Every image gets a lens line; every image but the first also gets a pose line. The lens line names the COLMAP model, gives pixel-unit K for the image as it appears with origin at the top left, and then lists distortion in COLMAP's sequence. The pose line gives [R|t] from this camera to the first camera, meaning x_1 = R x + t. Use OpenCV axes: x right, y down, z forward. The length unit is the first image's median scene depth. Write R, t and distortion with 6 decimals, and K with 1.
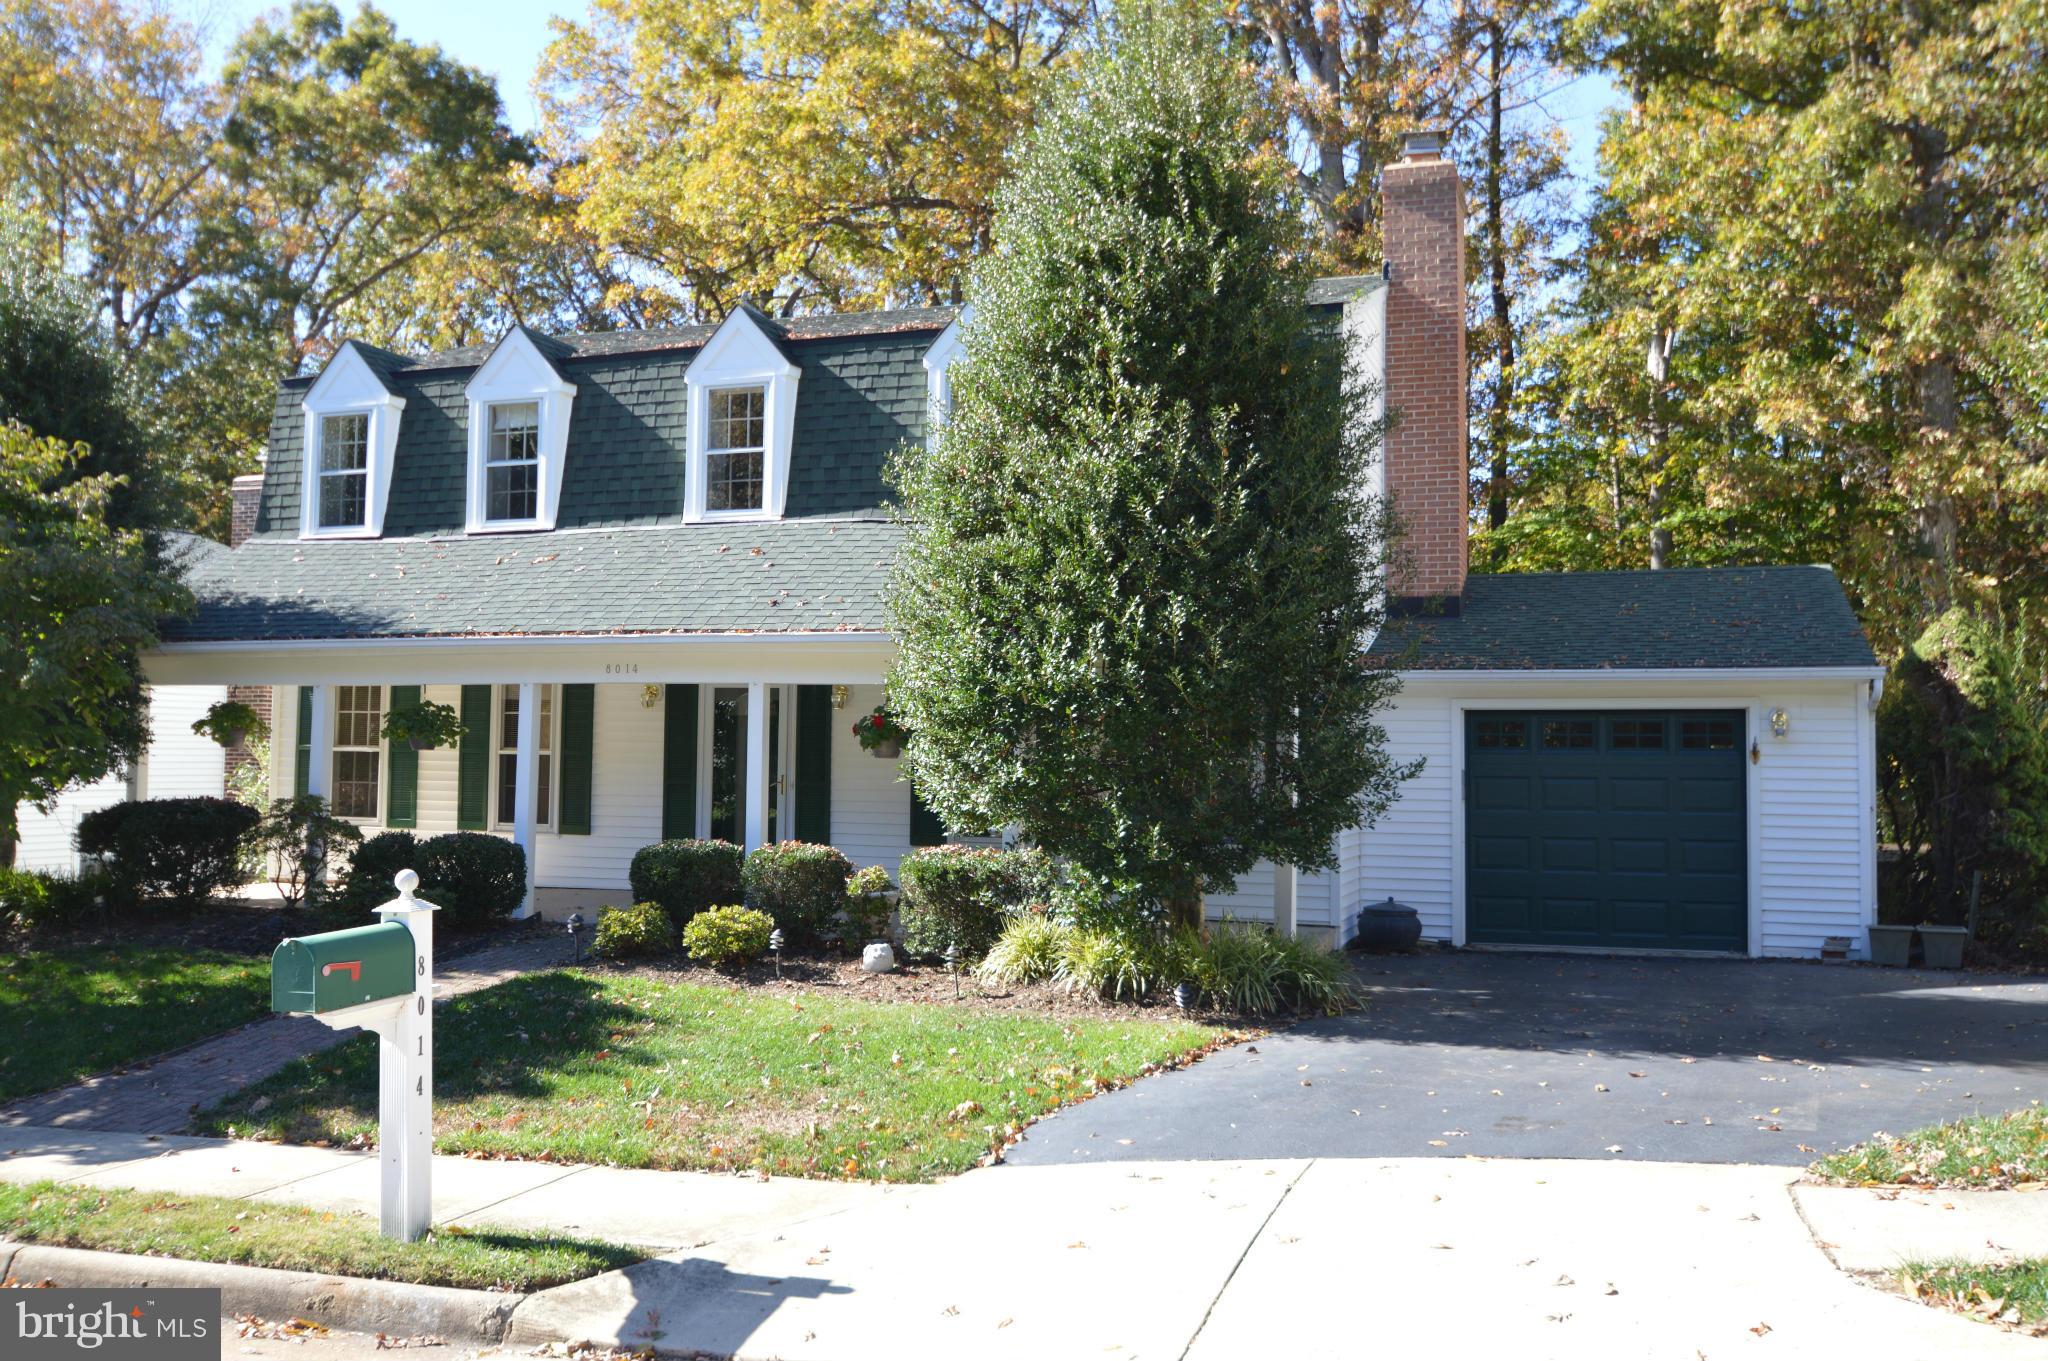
lens RADIAL K [[1768.5, 0, 1023.9], [0, 1768.5, 676.2], [0, 0, 1]] dist [-0.052991, 0.002628]
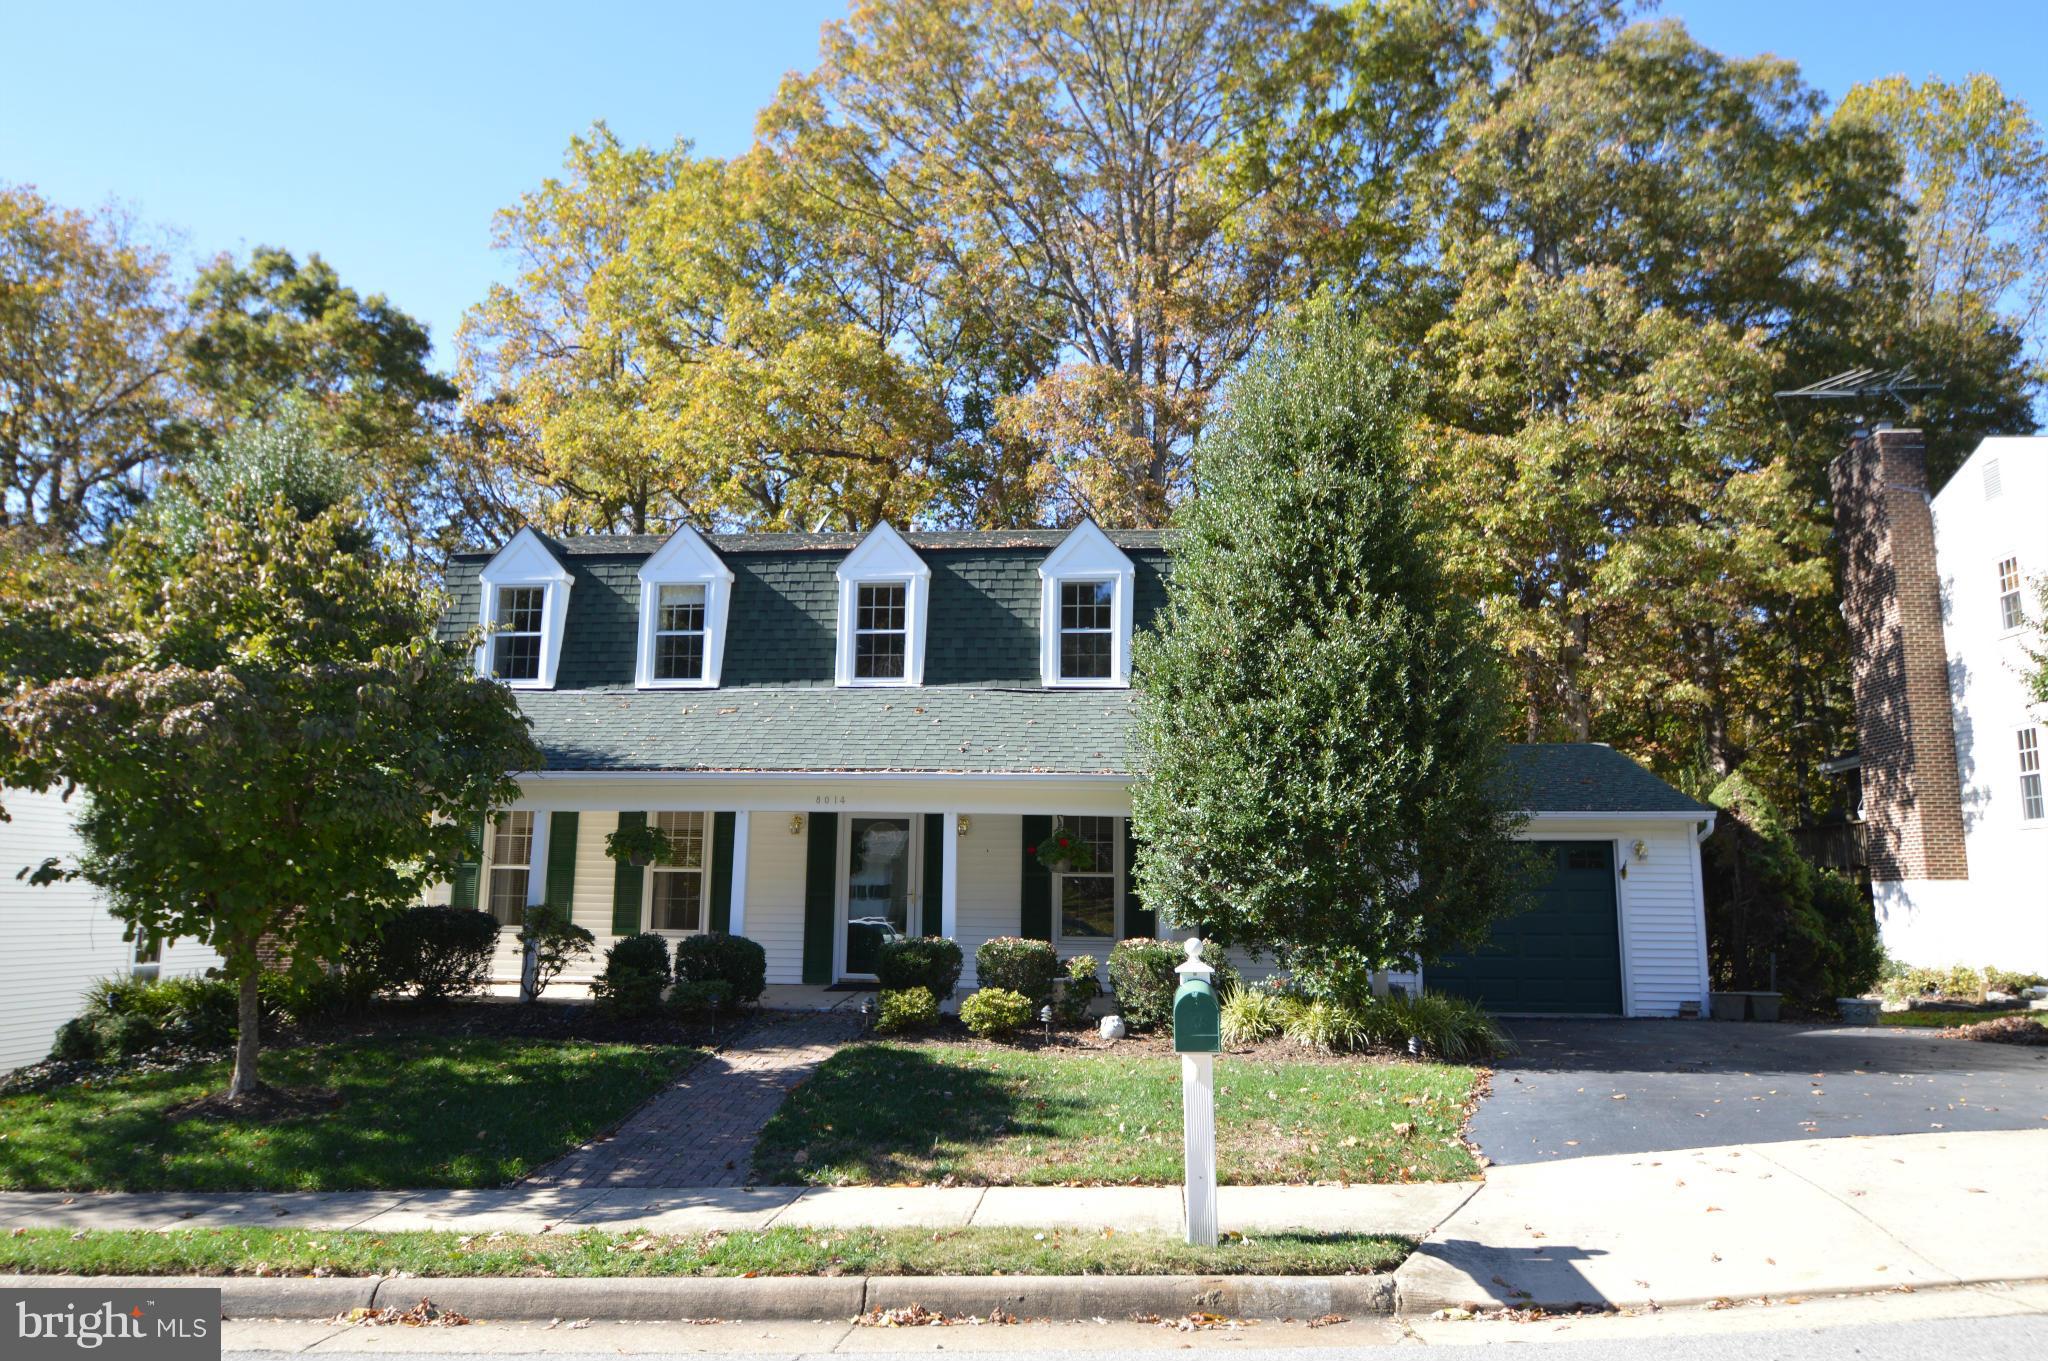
lens RADIAL K [[1359.0, 0, 1024.0], [0, 1359.0, 680.5], [0, 0, 1]] dist [-0.032832, -0.000379]
pose [[0.972237, 0.037240, 0.231017, -0.313681], [-0.011806, 0.993804, -0.110518, 0.015992], [-0.233701, 0.104723, 0.966652, 0.033047]]
